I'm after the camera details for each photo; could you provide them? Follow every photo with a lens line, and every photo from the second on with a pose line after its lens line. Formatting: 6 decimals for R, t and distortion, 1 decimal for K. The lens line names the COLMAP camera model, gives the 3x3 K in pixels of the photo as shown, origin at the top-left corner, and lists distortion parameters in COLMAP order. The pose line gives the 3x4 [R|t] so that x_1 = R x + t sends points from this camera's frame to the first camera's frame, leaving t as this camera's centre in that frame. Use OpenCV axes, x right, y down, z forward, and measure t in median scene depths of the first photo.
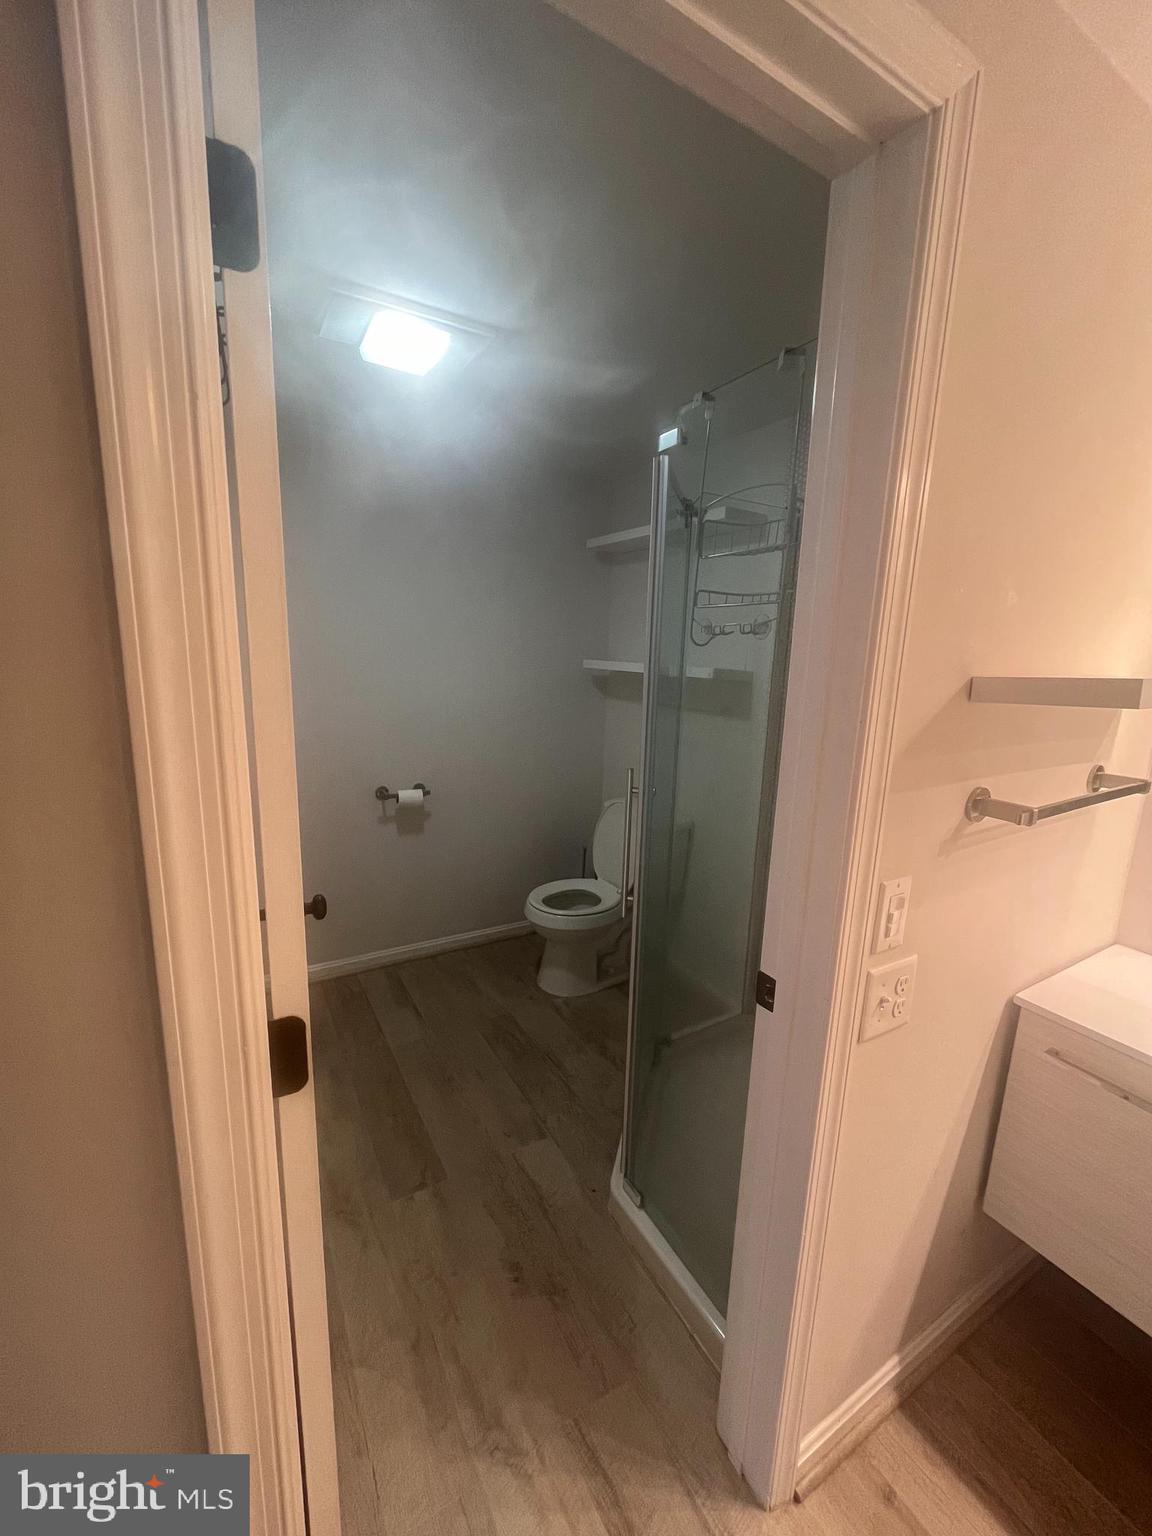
lens RADIAL K [[618.8, 0, 571.0], [0, 618.8, 769.4], [0, 0, 1]] dist [-0.000812, 0.000281]
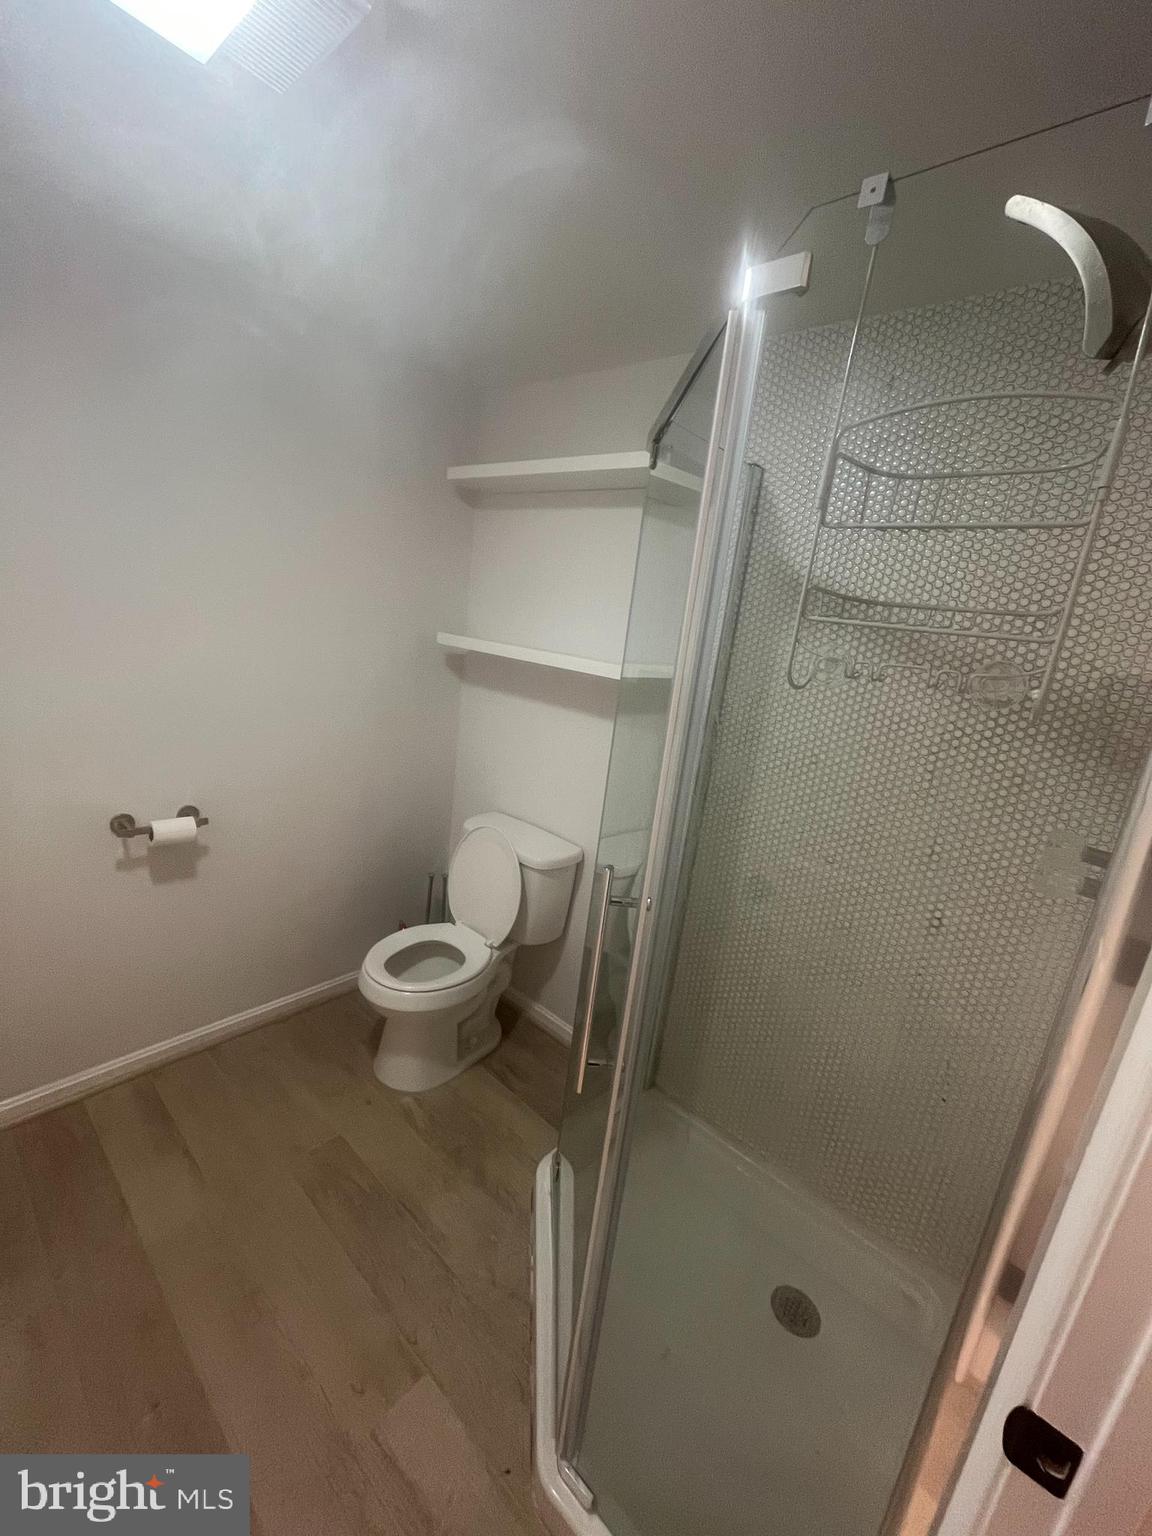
lens RADIAL K [[618.8, 0, 571.0], [0, 618.8, 769.4], [0, 0, 1]] dist [-0.000812, 0.000281]
pose [[0.946427, 0.008348, 0.322808, -0.118332], [-0.031513, 0.997282, 0.066601, -0.116846], [-0.321375, -0.073205, 0.944118, 0.403755]]
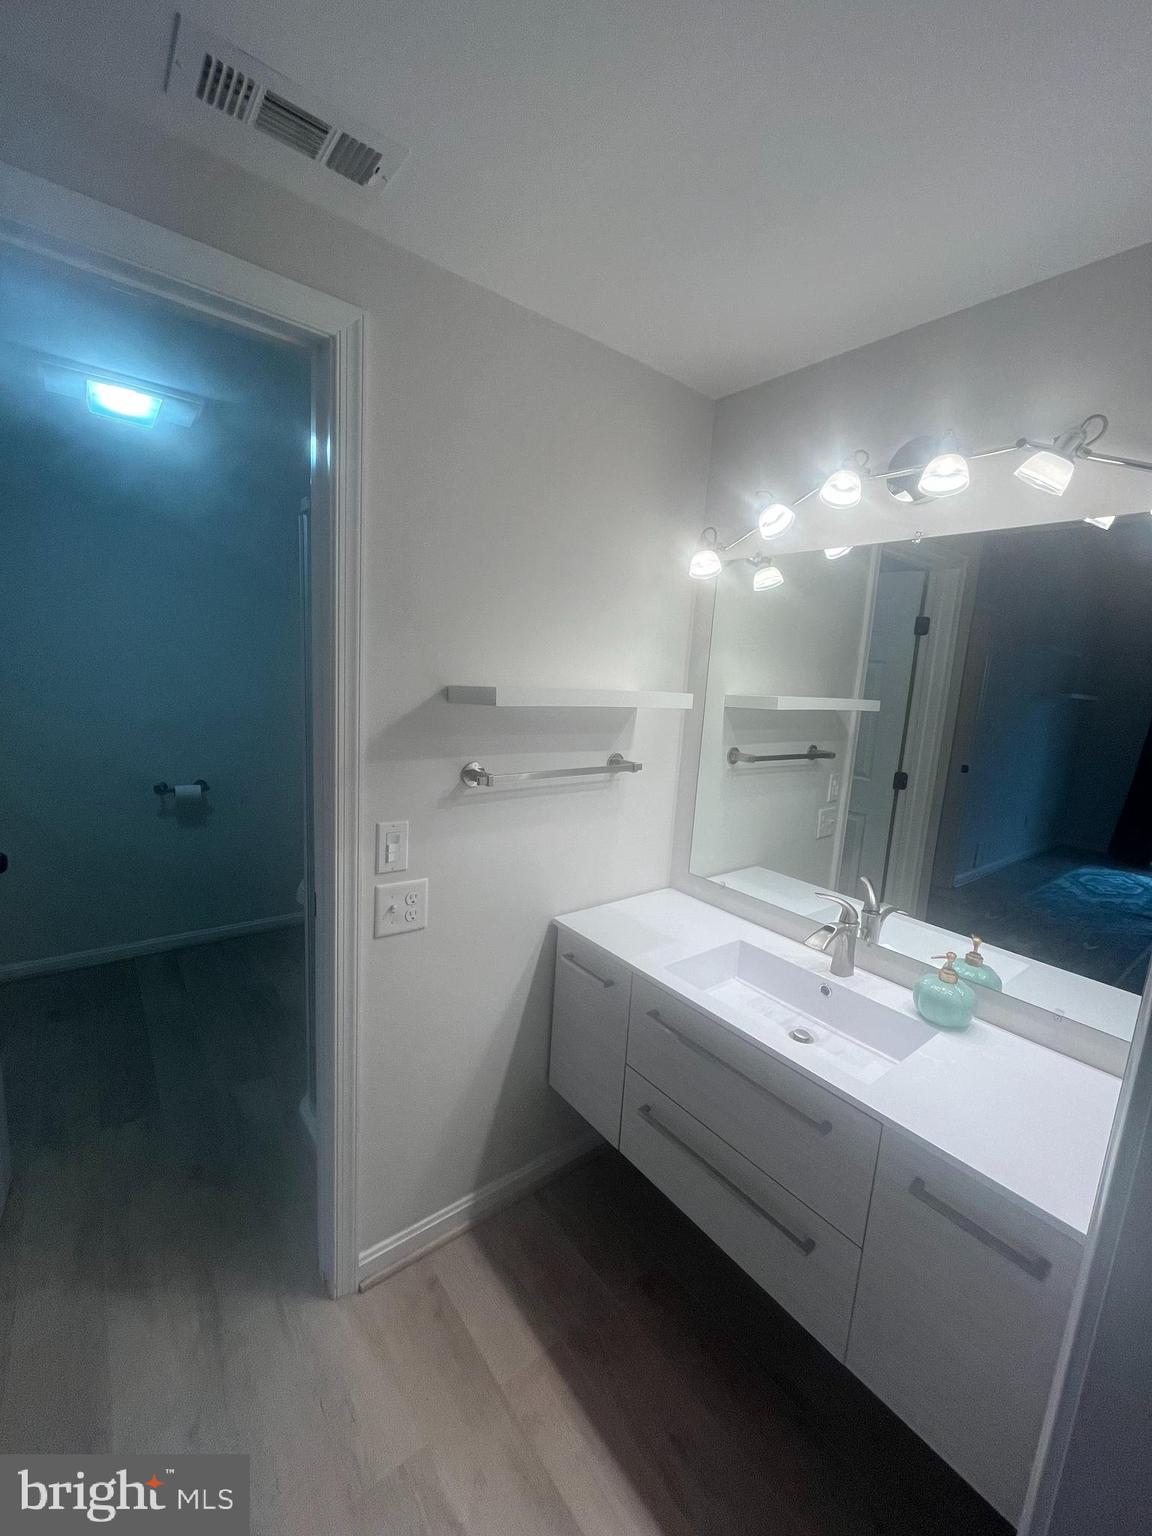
lens RADIAL K [[618.8, 0, 571.0], [0, 618.8, 769.4], [0, 0, 1]] dist [-0.000812, 0.000281]
pose [[0.990368, 0.008132, 0.138220, 0.404368], [-0.004491, 0.999635, -0.026632, 0.049471], [-0.138386, 0.025754, 0.990043, -0.277357]]
